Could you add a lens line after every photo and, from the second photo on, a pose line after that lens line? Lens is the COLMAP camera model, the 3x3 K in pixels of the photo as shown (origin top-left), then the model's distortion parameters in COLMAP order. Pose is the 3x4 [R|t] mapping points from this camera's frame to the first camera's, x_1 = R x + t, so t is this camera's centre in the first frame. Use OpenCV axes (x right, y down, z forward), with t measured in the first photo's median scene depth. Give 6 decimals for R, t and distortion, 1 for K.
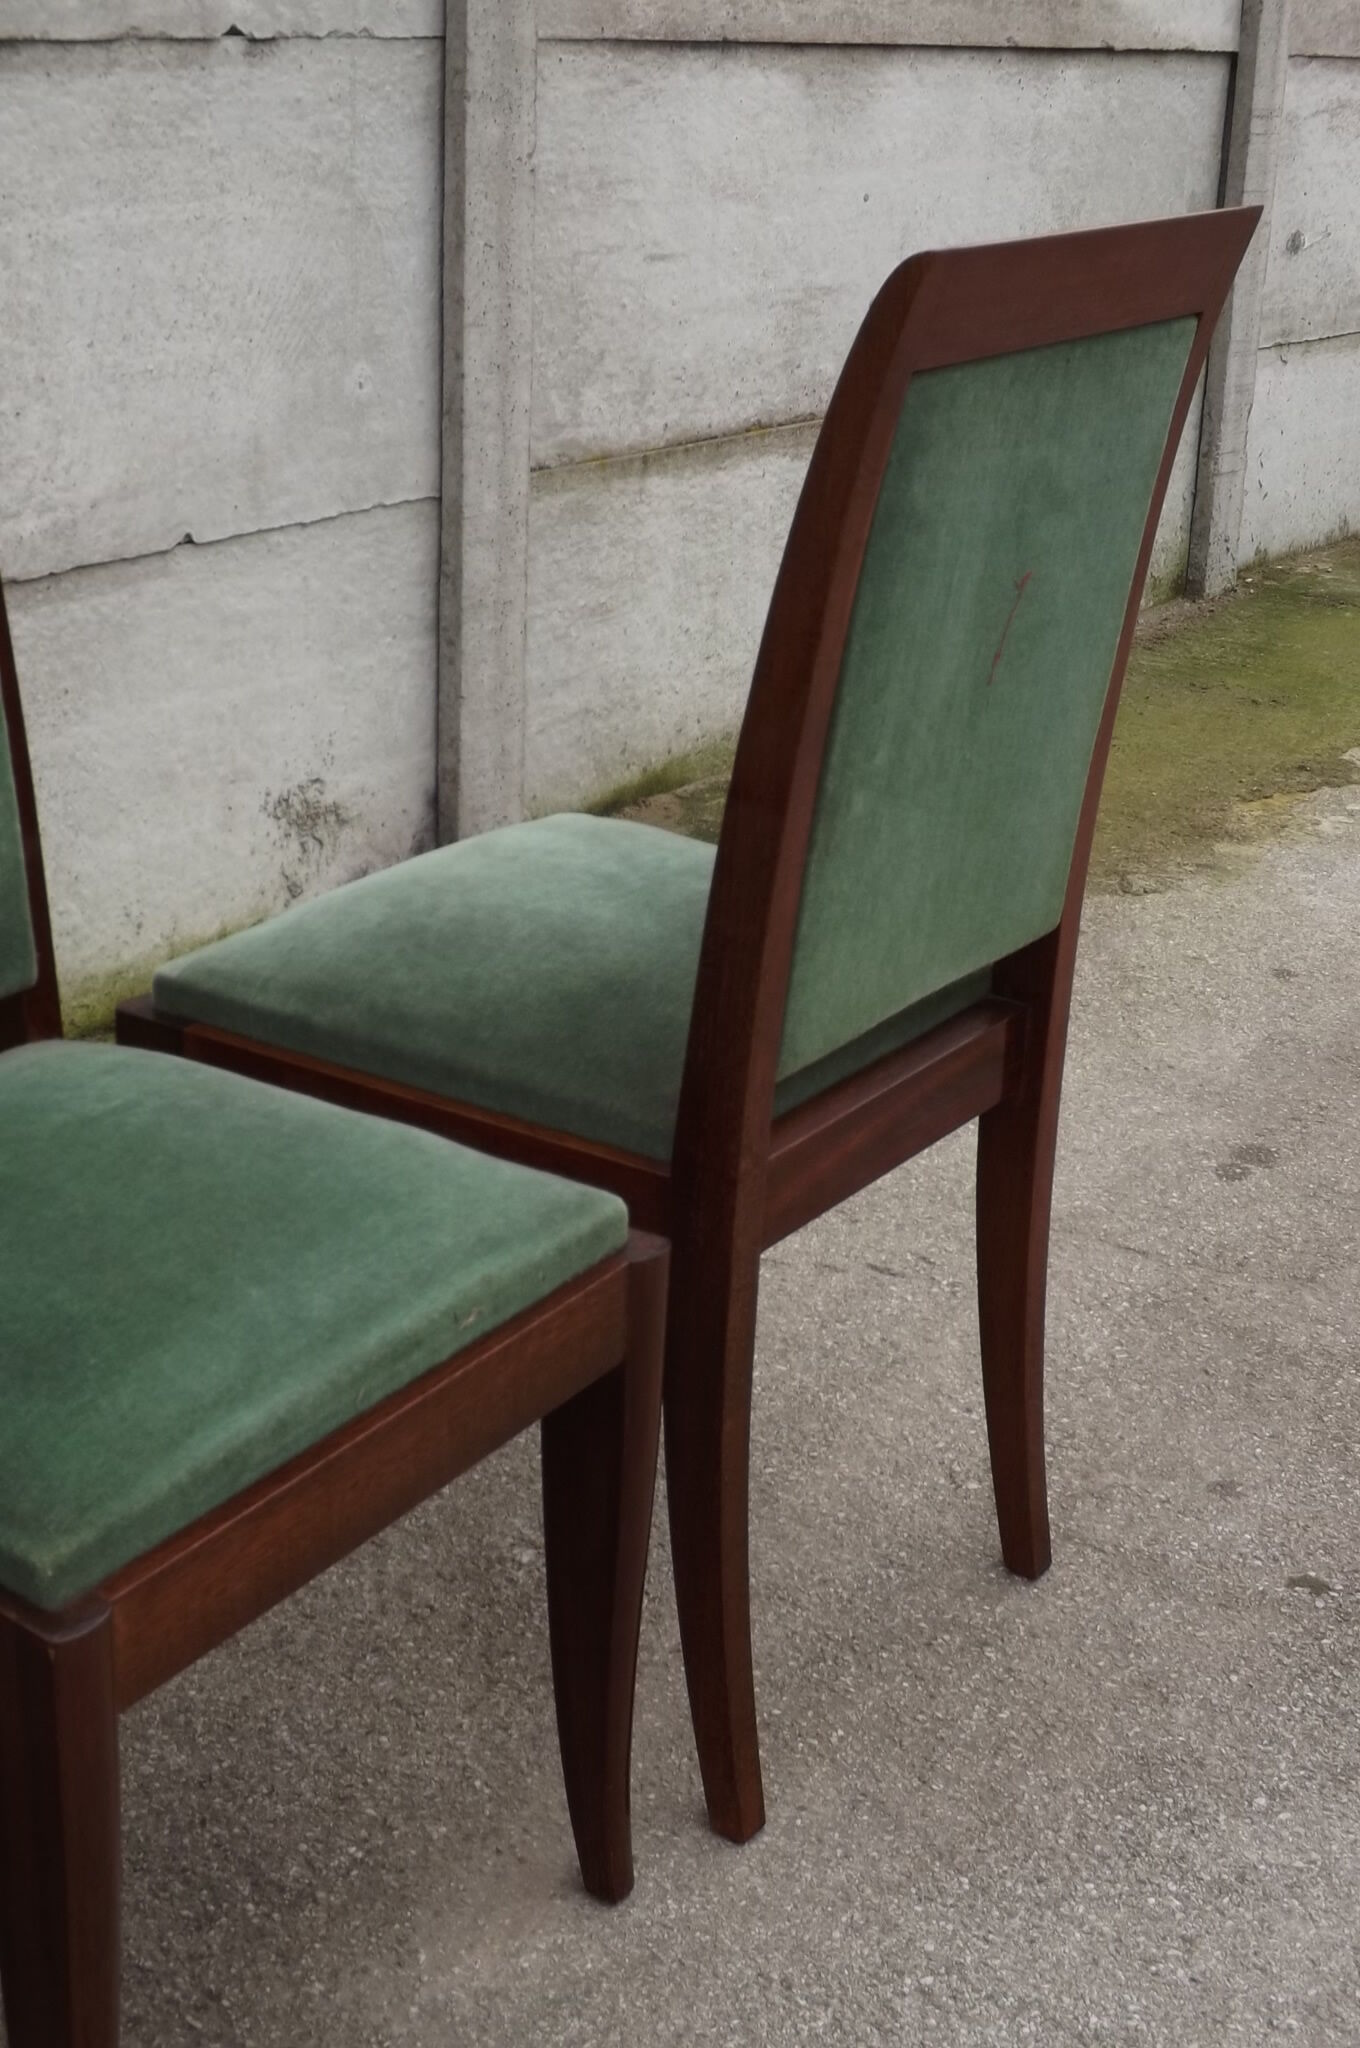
lens RADIAL K [[2724.5, 0, 623.5], [0, 2724.5, 976.8], [0, 0, 1]] dist [-0.131136, 0.000000]
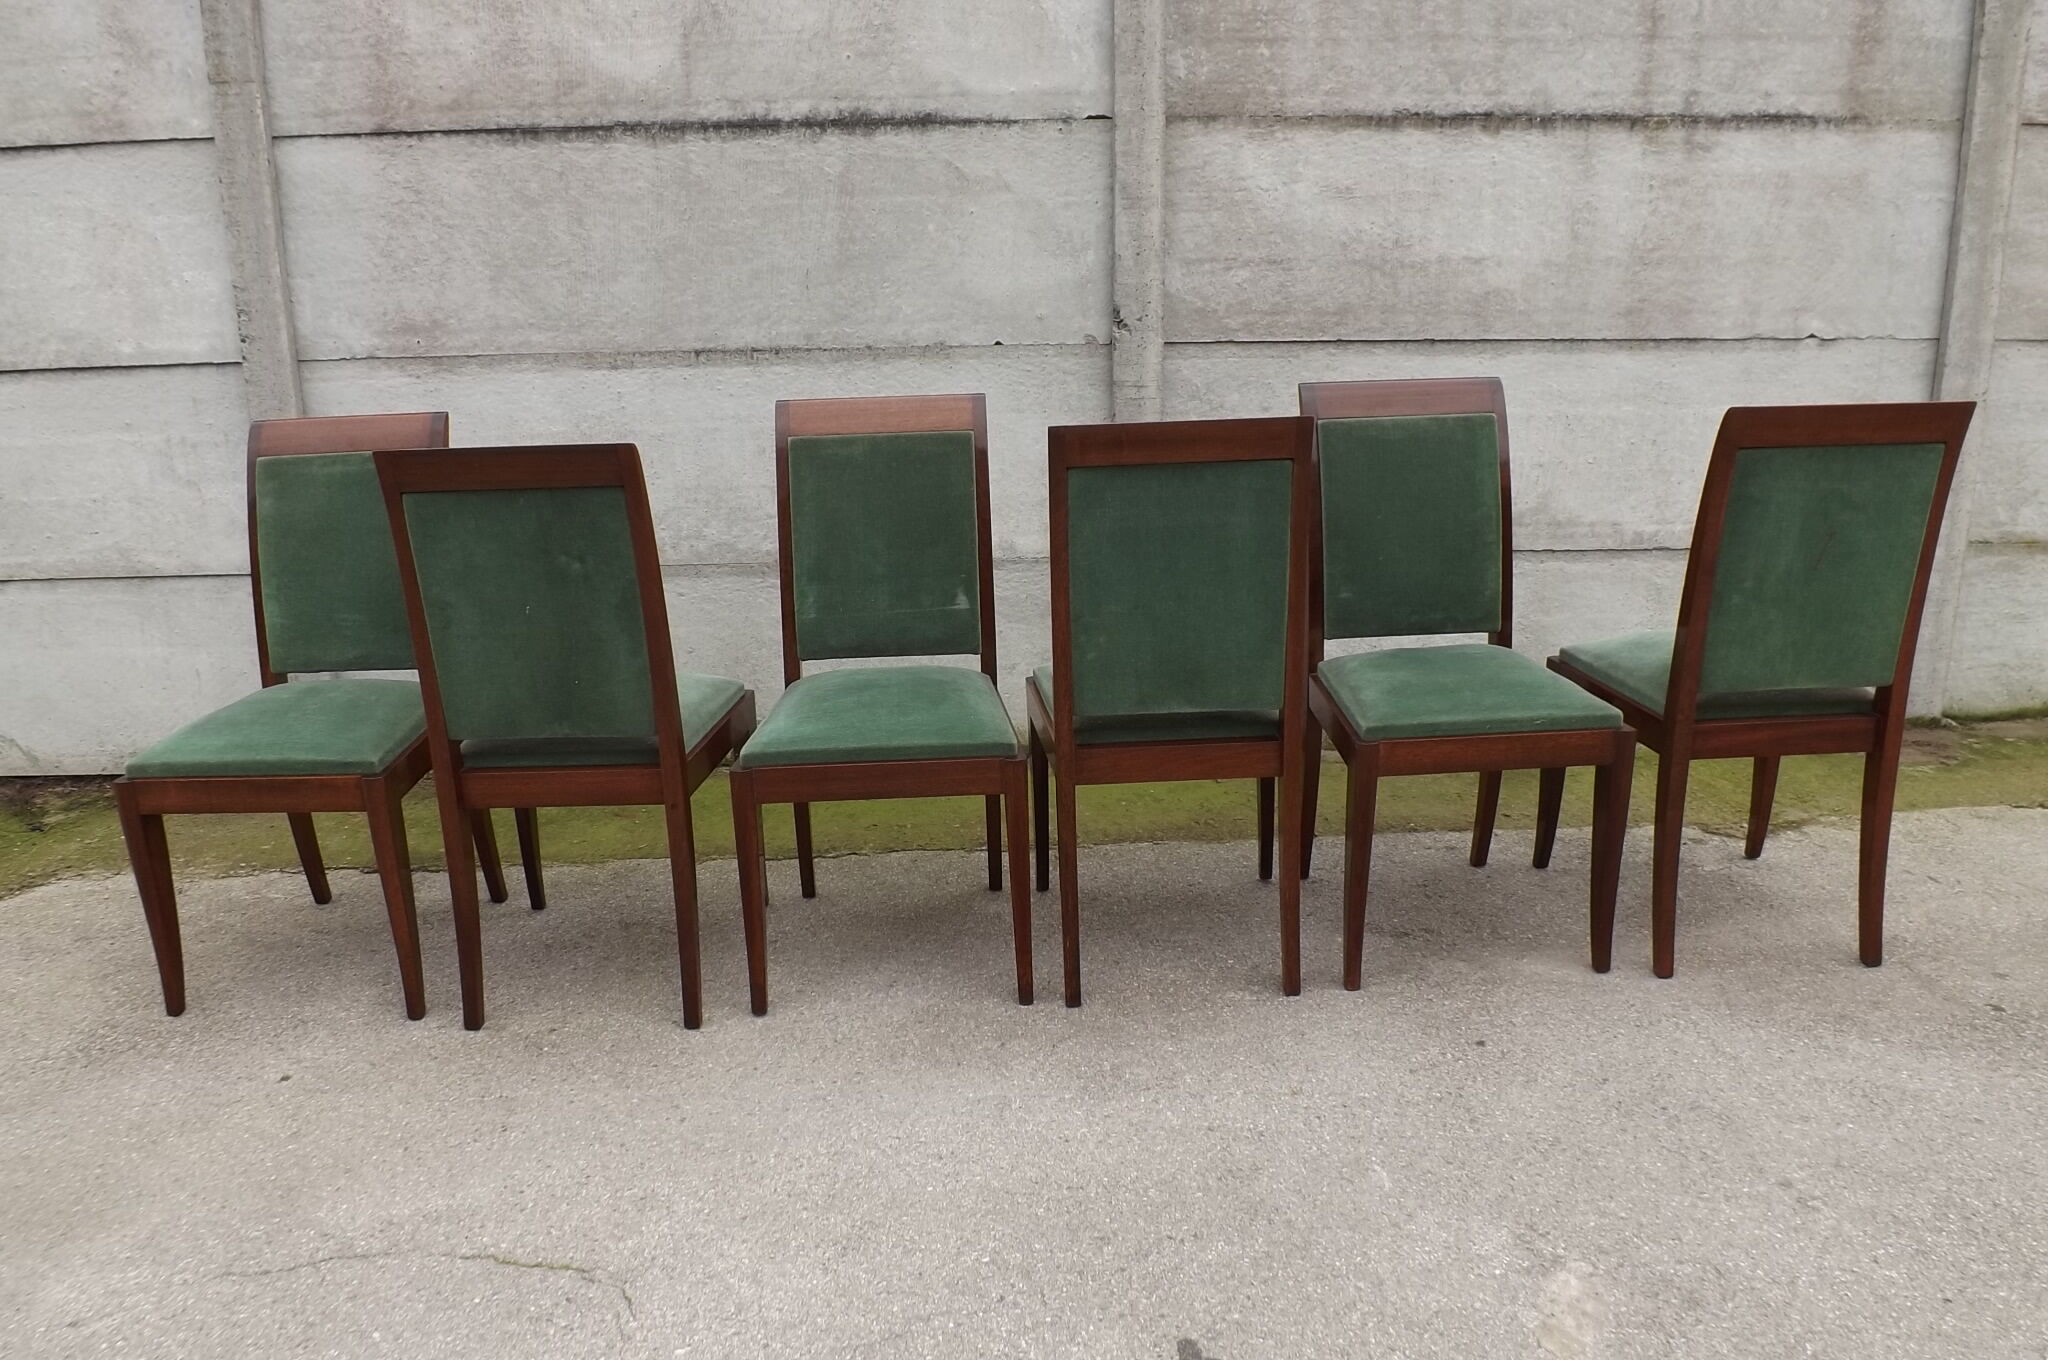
lens RADIAL K [[1471.1, 0, 997.0], [0, 1471.1, 681.9], [0, 0, 1]] dist [-0.068258, 0.010283]
pose [[0.614987, 0.162169, -0.771682, 0.412912], [-0.241449, 0.970345, 0.011498, 0.100319], [0.750662, 0.179251, 0.635905, -0.286504]]
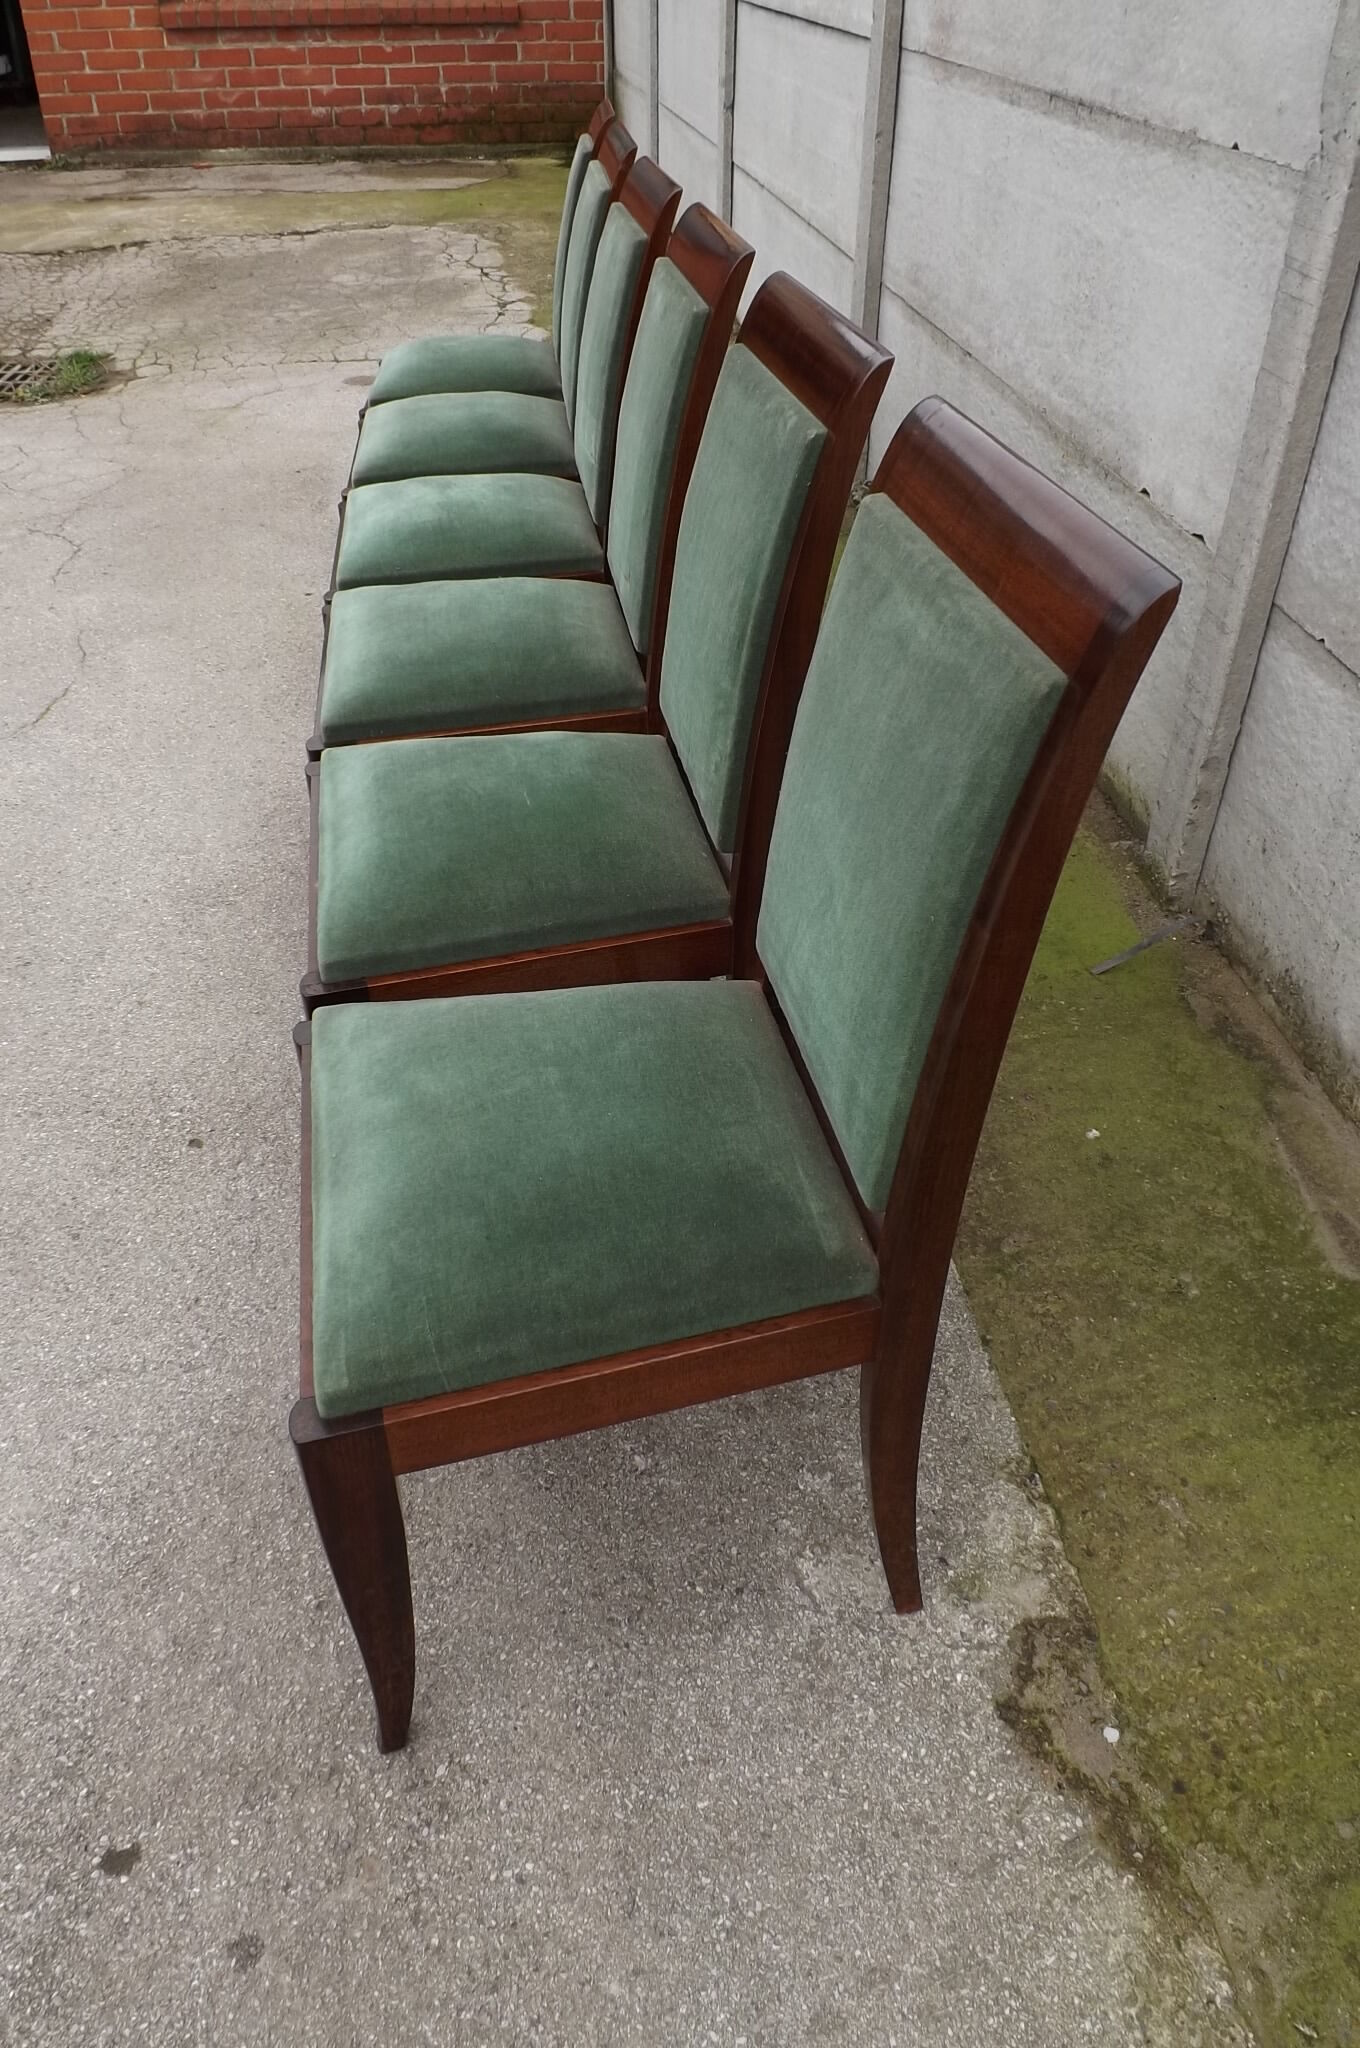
lens RADIAL K [[1471.1, 0, 674.9], [0, 1471.1, 1002.1], [0, 0, 1]] dist [-0.068258, 0.010283]
pose [[-0.709486, 0.395713, -0.583130, 0.198927], [-0.278668, 0.602487, 0.747899, -0.333218], [0.647282, 0.693124, -0.317184, 0.730840]]
